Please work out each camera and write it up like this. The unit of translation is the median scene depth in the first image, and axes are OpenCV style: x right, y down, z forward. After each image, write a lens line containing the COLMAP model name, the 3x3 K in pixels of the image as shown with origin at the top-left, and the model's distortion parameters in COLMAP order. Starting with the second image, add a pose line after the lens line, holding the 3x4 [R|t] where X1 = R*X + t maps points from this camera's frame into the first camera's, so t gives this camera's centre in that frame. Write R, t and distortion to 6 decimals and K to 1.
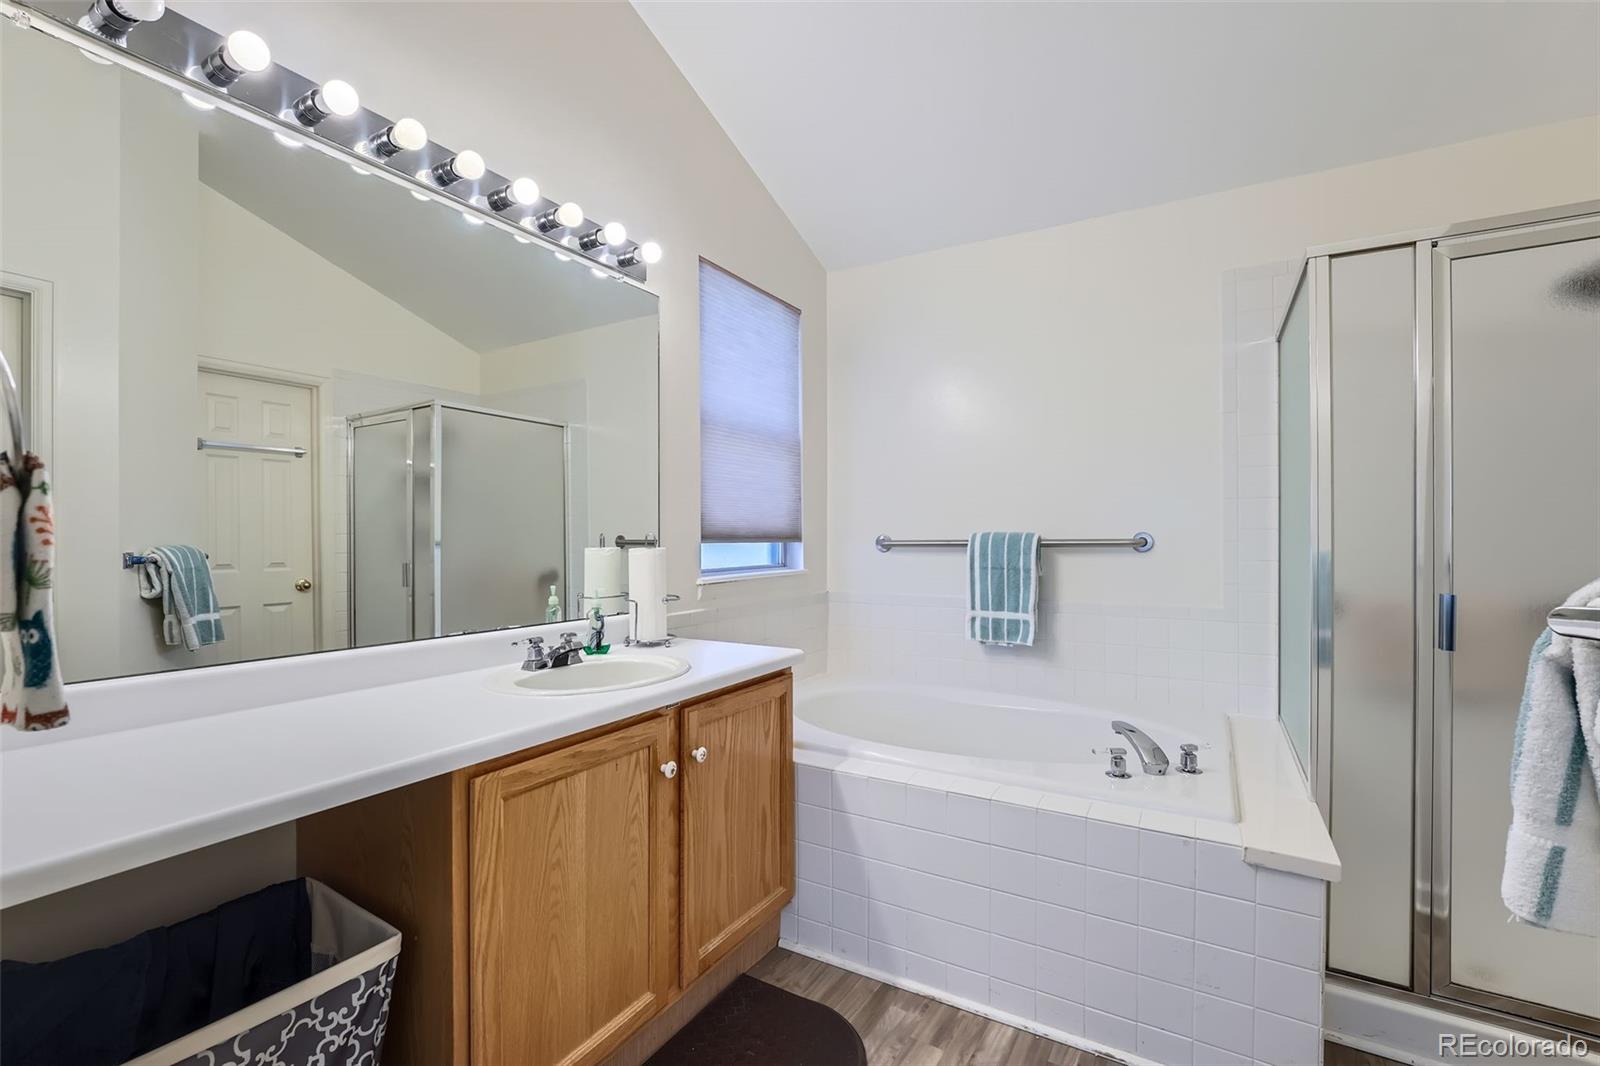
lens RADIAL K [[699.6, 0, 799.9], [0, 699.6, 532.7], [0, 0, 1]] dist [-0.013419, -0.002107]
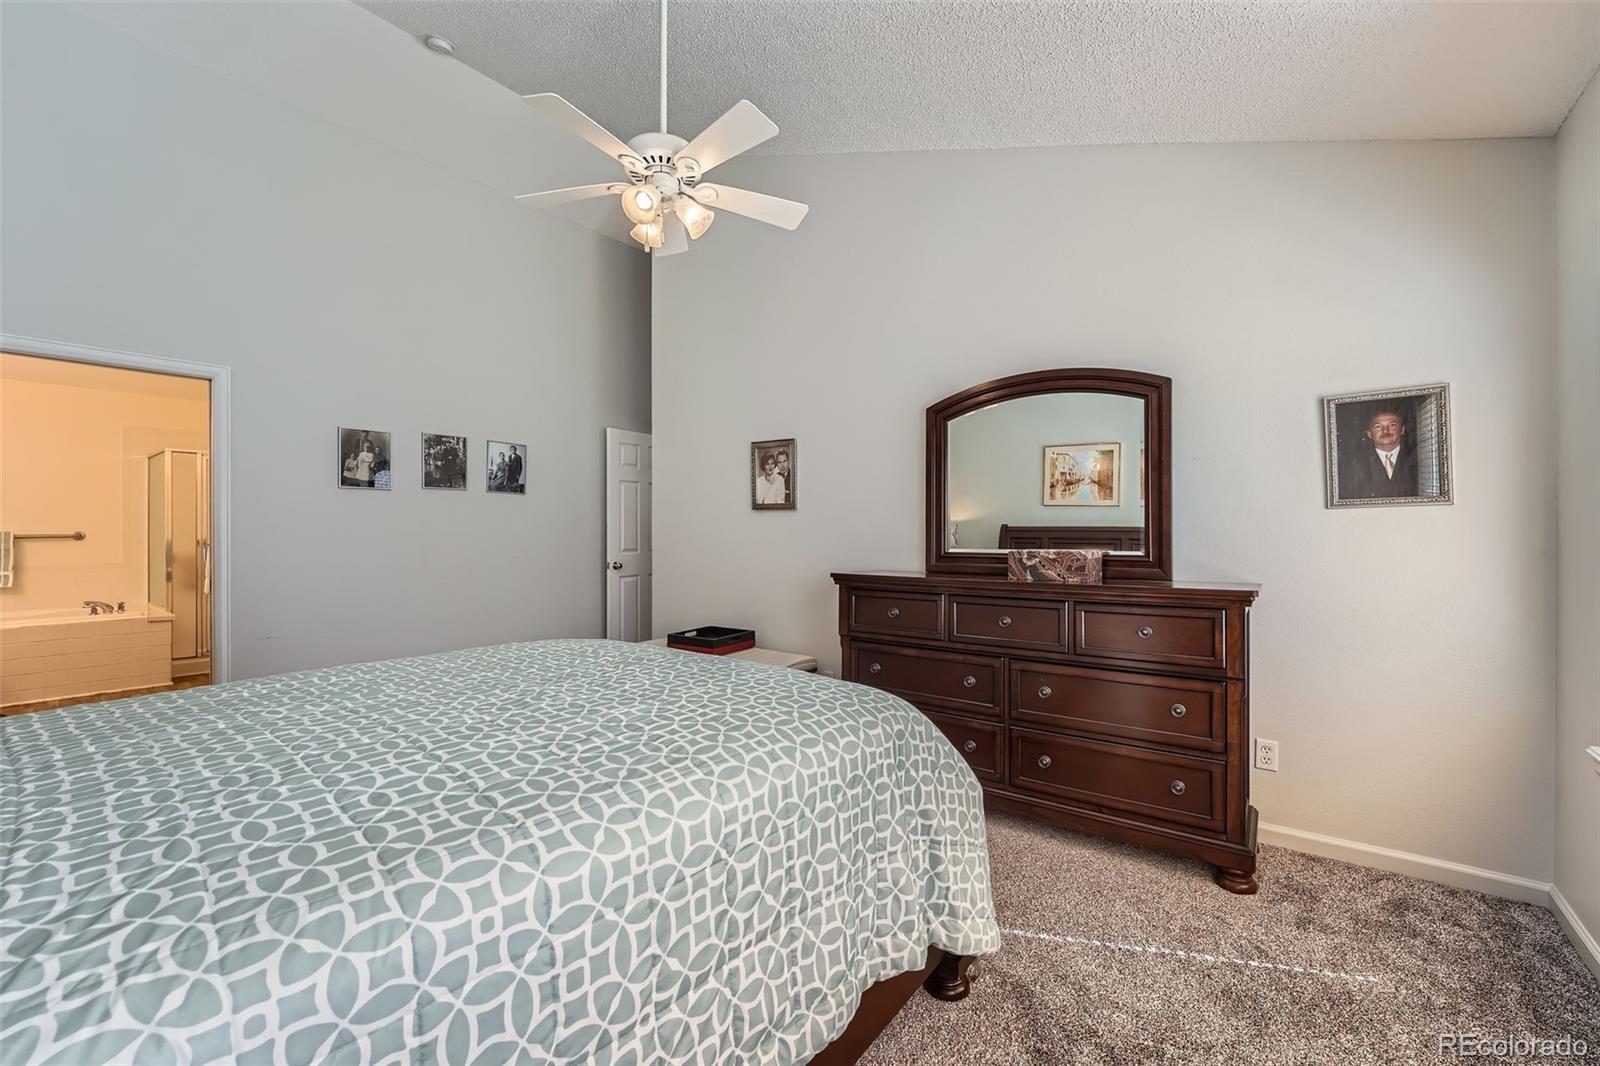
lens RADIAL K [[653.3, 0, 800.7], [0, 653.3, 538.0], [0, 0, 1]] dist [-0.013740, 0.000887]
pose [[0.145798, -0.010822, 0.989255, -1.182346], [-0.005107, 0.999919, 0.011692, -0.015423], [-0.989301, -0.006757, 0.145730, -1.551503]]
